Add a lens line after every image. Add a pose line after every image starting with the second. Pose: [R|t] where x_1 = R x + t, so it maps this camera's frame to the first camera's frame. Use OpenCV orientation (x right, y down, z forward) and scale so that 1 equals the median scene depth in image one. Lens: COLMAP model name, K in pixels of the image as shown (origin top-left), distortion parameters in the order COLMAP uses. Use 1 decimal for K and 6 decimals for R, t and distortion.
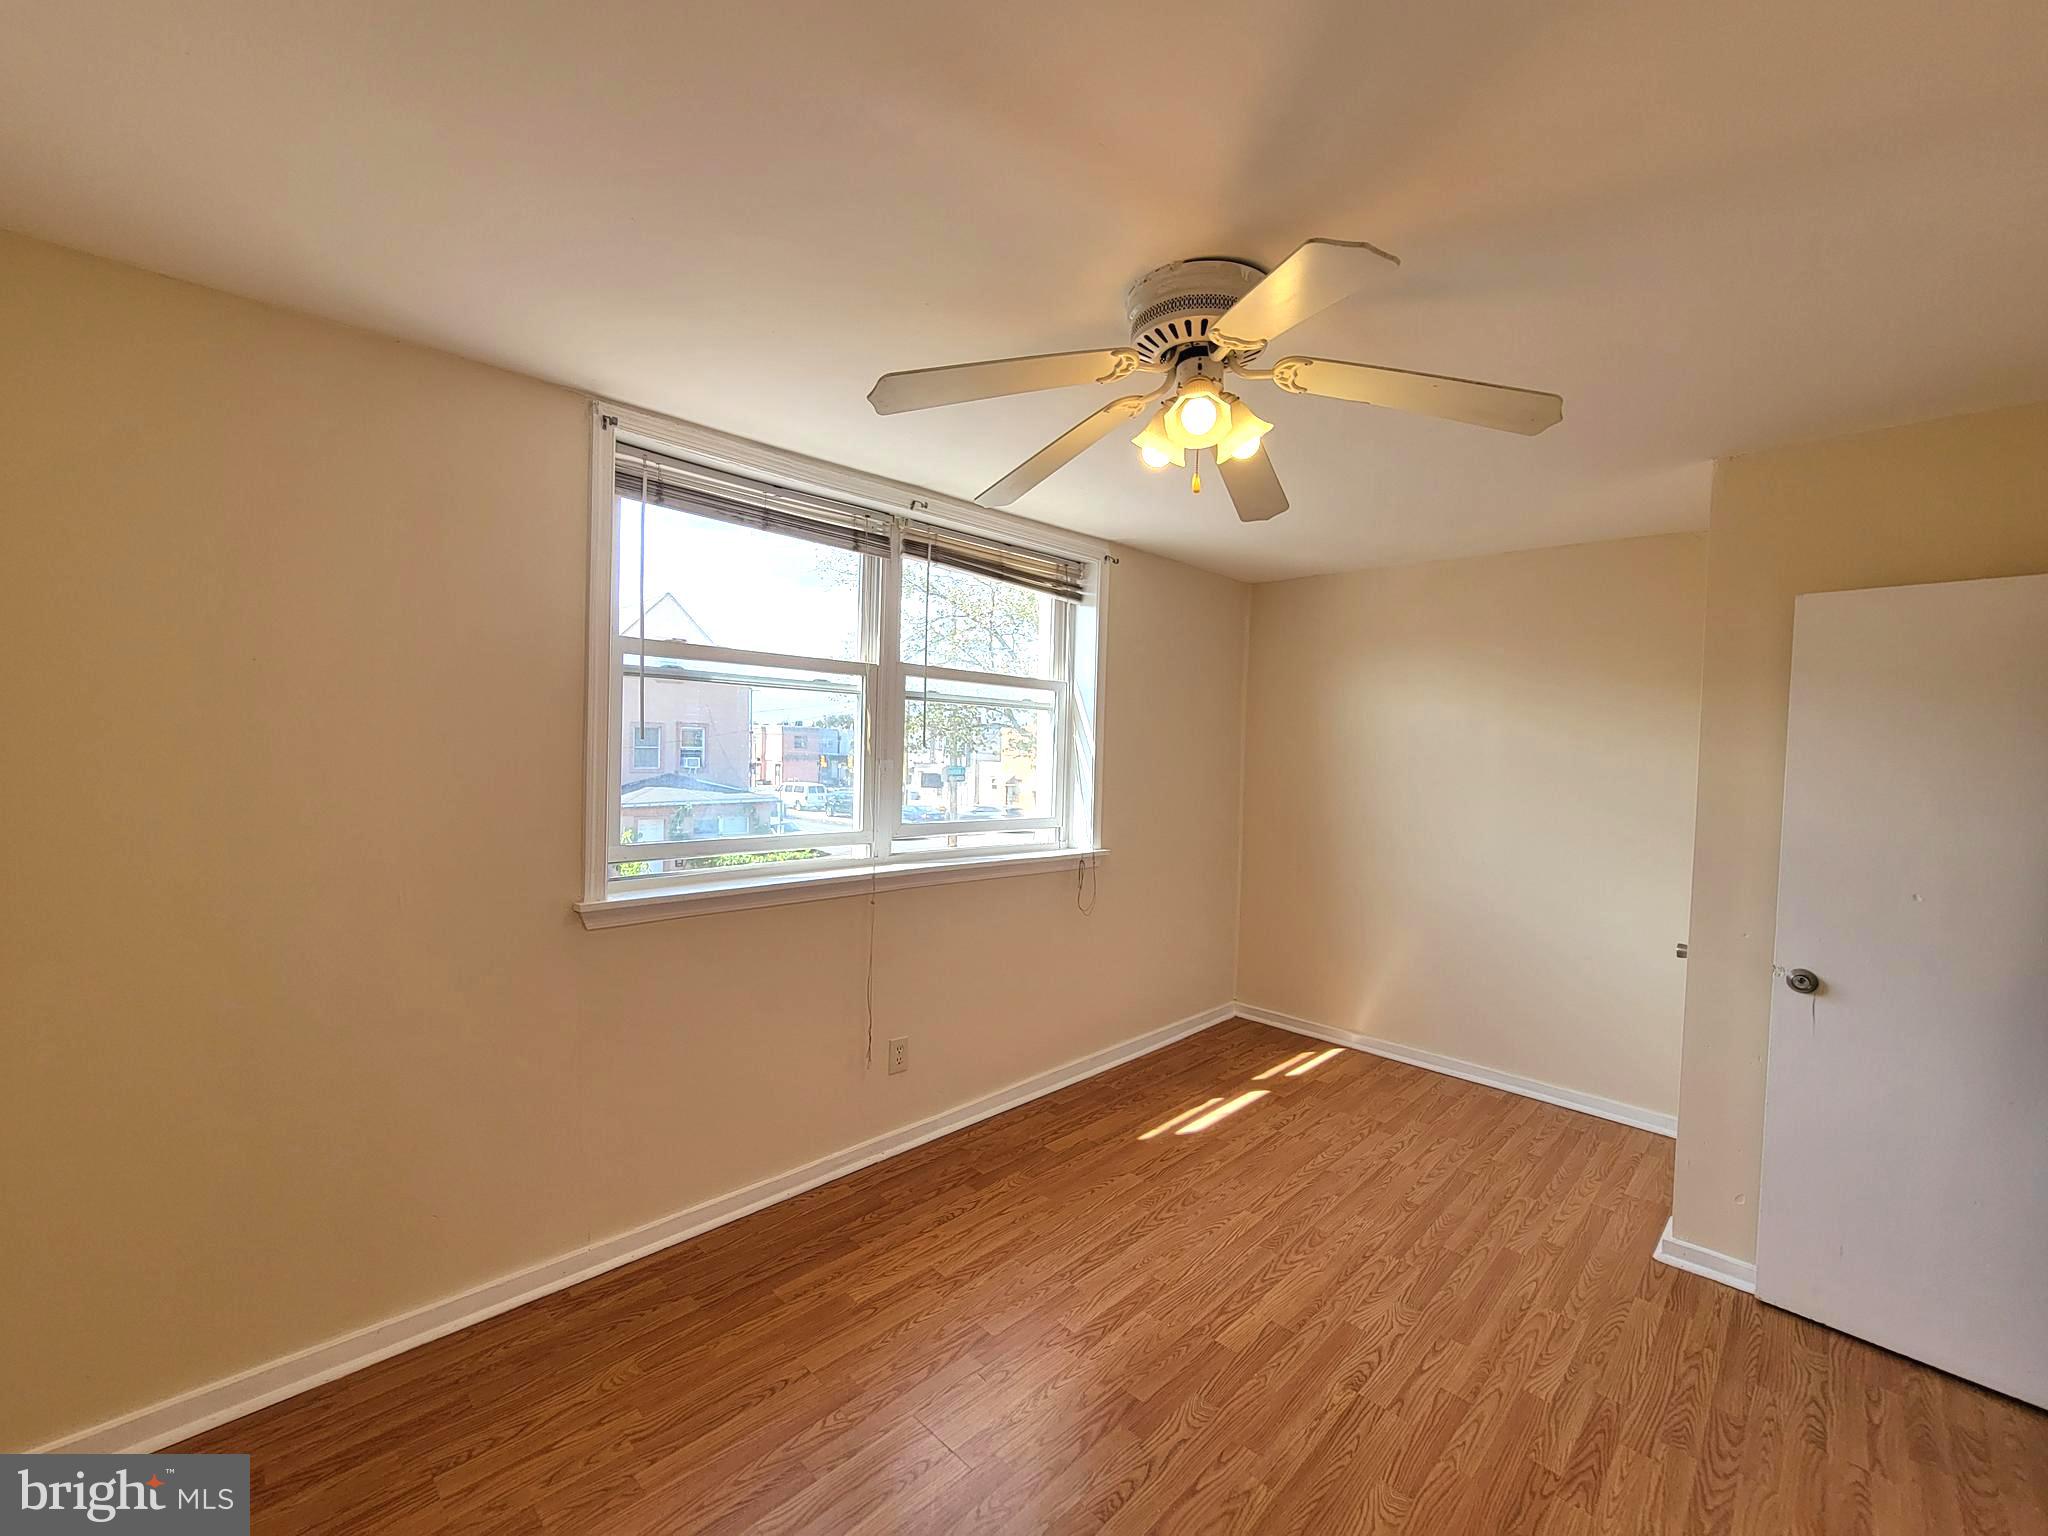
lens RADIAL K [[842.9, 0, 1016.2], [0, 842.9, 777.9], [0, 0, 1]] dist [-0.002593, 0.002679]
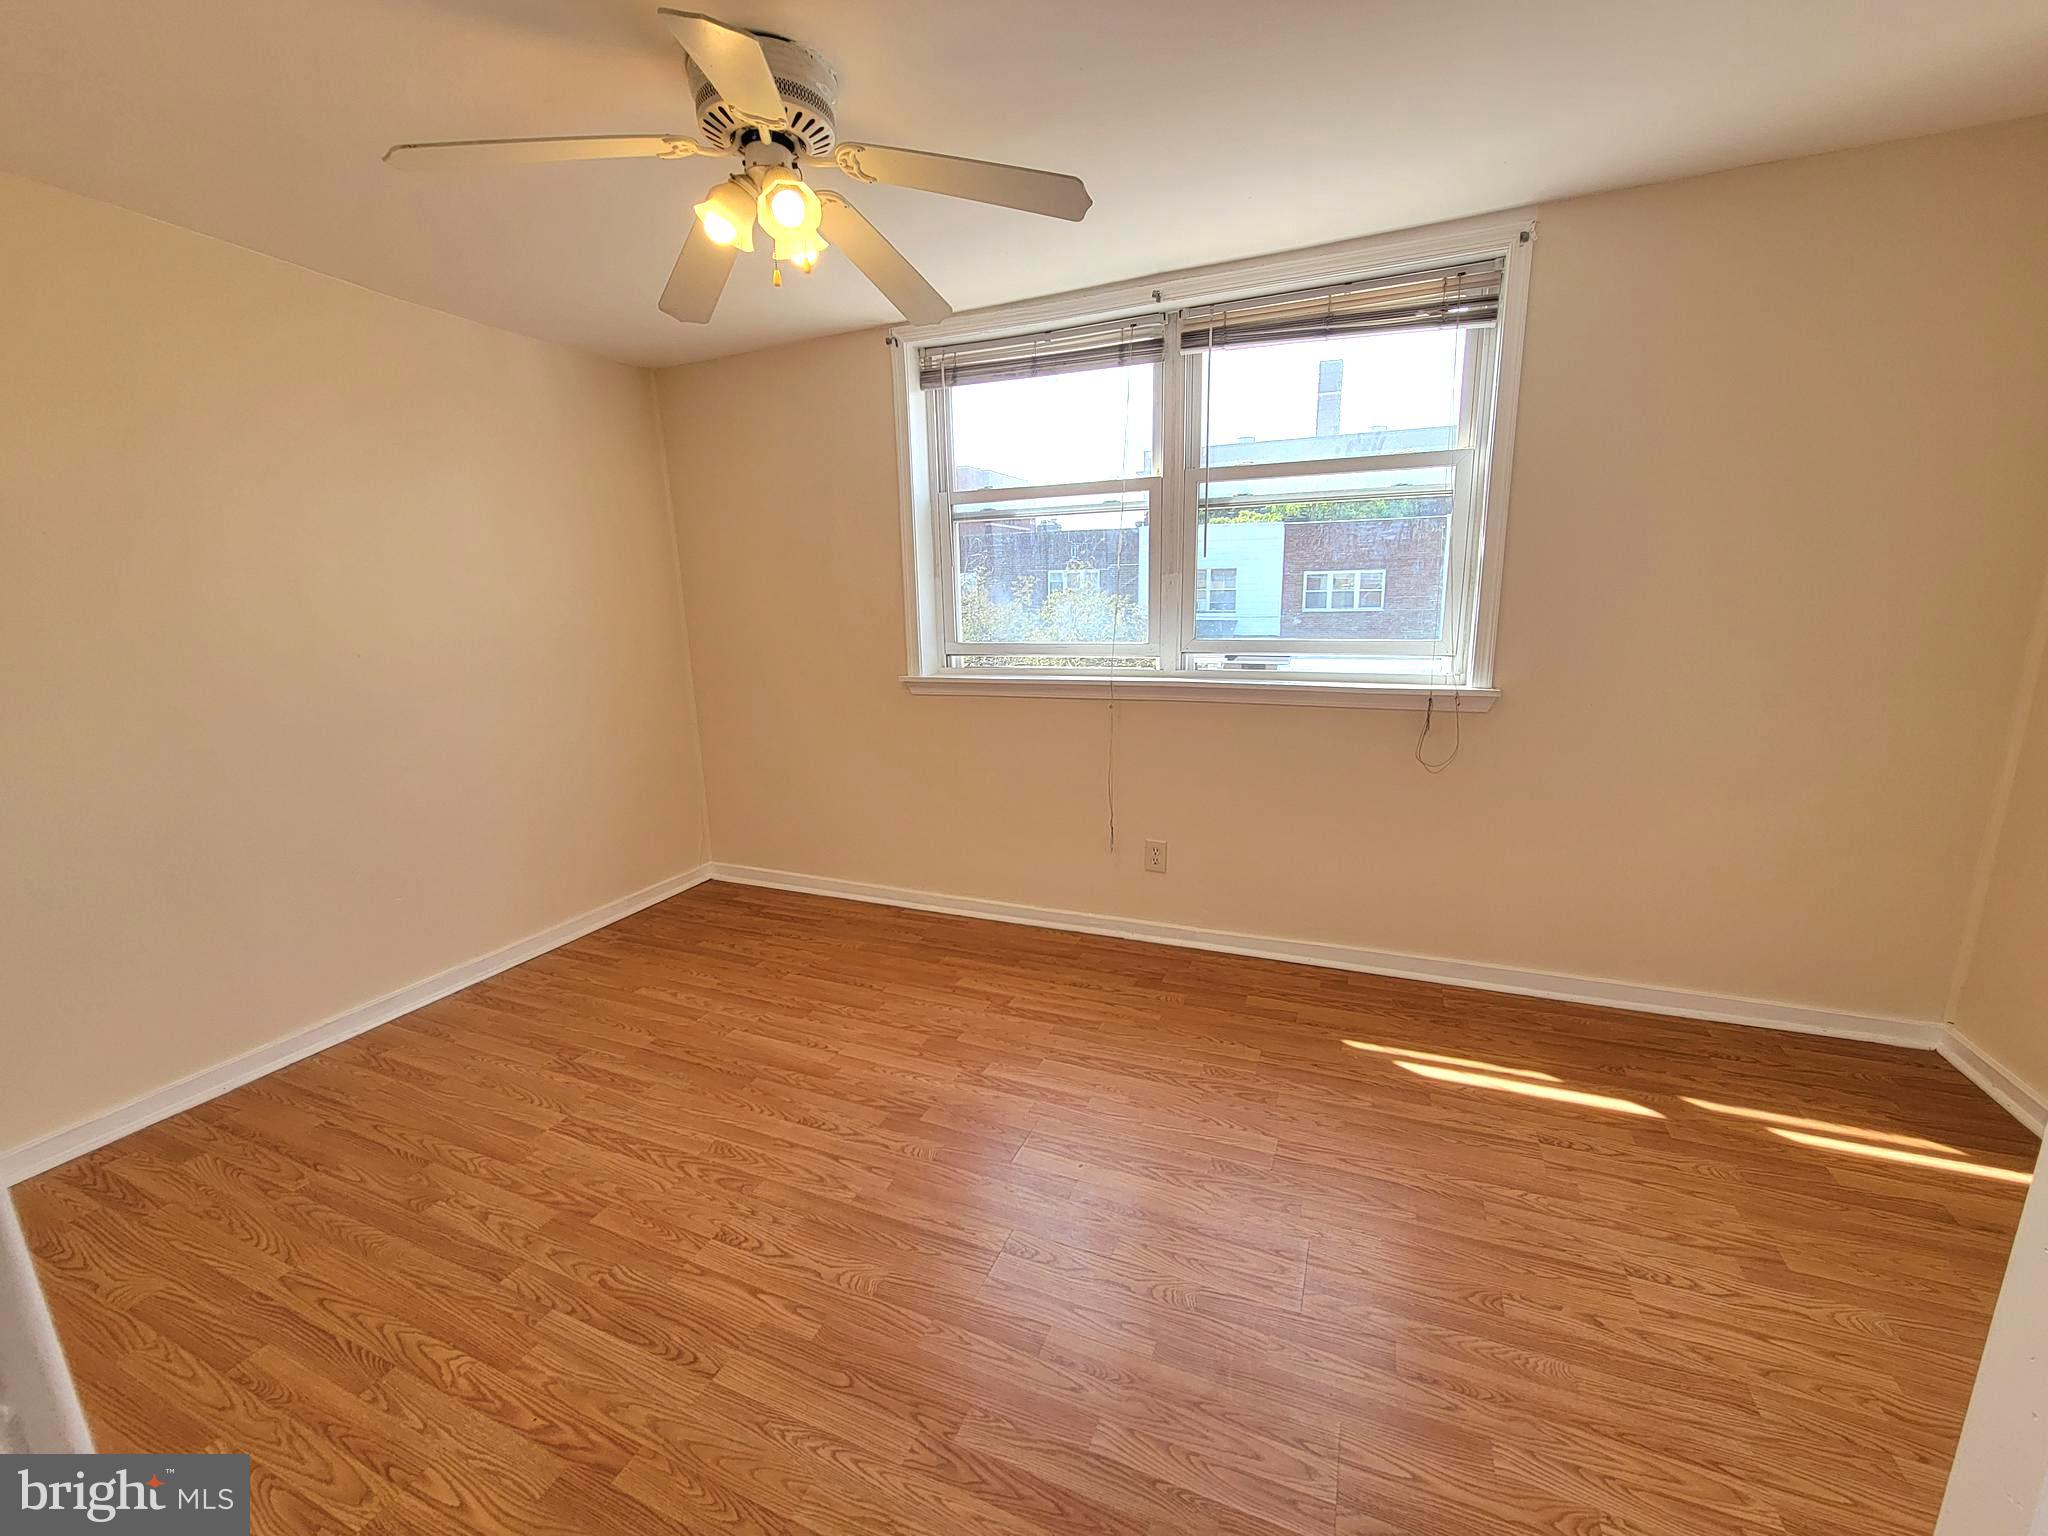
lens RADIAL K [[842.9, 0, 1065.4], [0, 842.9, 780.2], [0, 0, 1]] dist [-0.002593, 0.002679]
pose [[0.379431, 0.164619, -0.910457, 0.803086], [-0.001879, 0.984179, 0.177166, 0.046058], [0.925218, -0.065512, 0.373737, 0.517050]]
